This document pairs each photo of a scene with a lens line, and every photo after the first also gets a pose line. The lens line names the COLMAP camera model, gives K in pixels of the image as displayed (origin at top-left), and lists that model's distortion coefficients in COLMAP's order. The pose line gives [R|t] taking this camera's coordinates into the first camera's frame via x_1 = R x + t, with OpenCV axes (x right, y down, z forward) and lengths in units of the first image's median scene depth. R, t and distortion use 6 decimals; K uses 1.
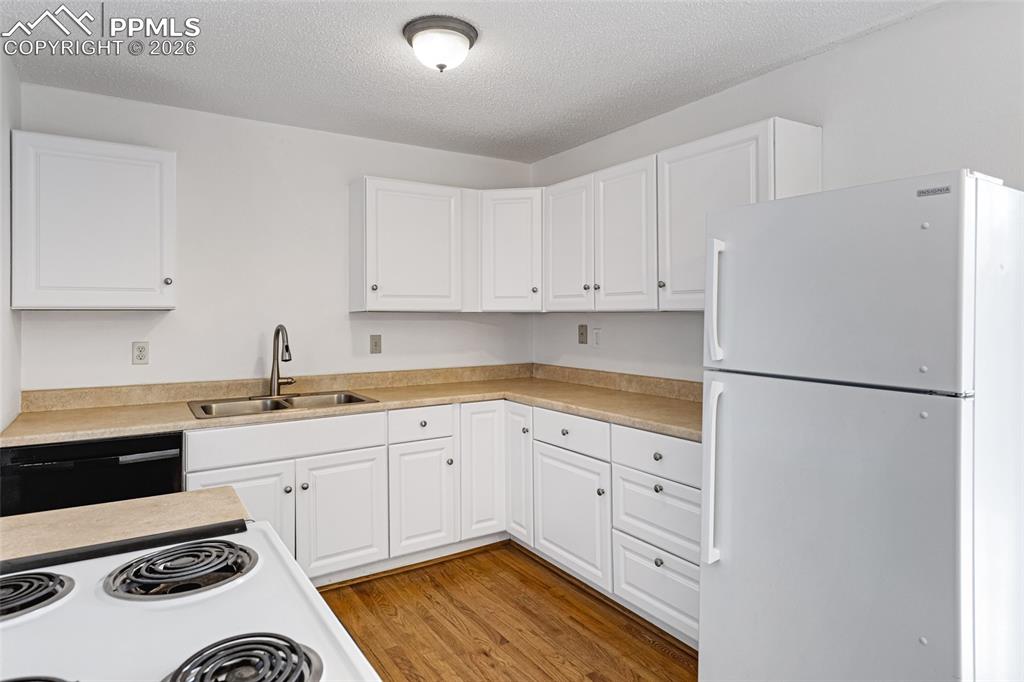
lens RADIAL K [[611.5, 0, 502.0], [0, 611.5, 306.1], [0, 0, 1]] dist [0.018826, -0.003476]
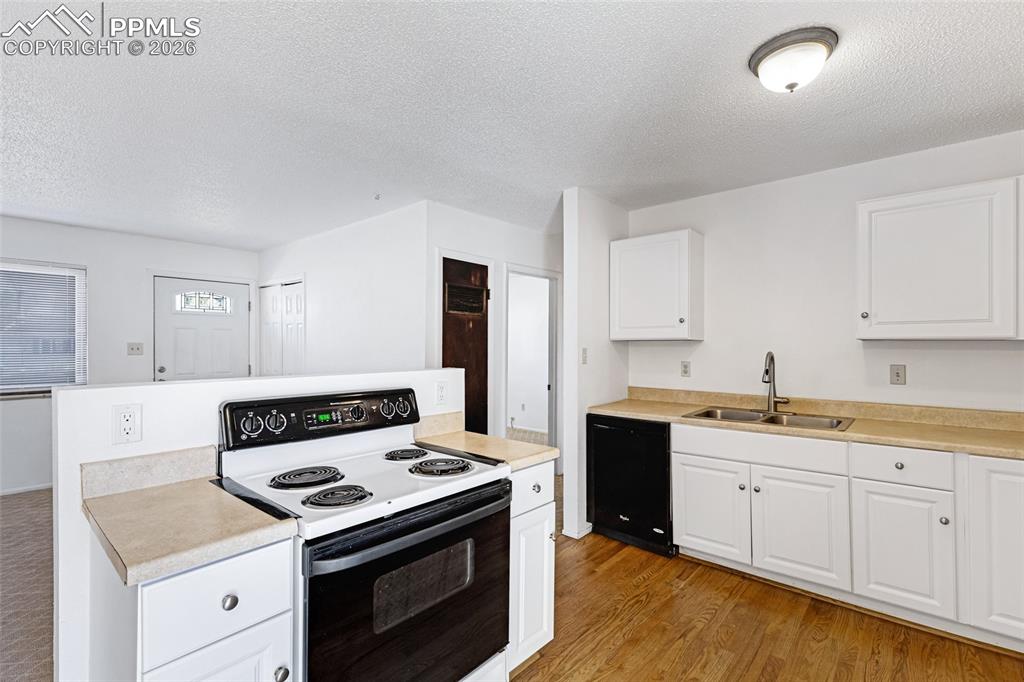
lens RADIAL K [[469.1, 0, 516.8], [0, 469.1, 348.1], [0, 0, 1]] dist [0.012422, -0.000472]
pose [[0.301260, 0.010122, -0.953488, 0.369751], [0.011691, 0.999829, 0.014307, 0.005168], [0.953470, -0.015457, 0.301091, 0.272176]]
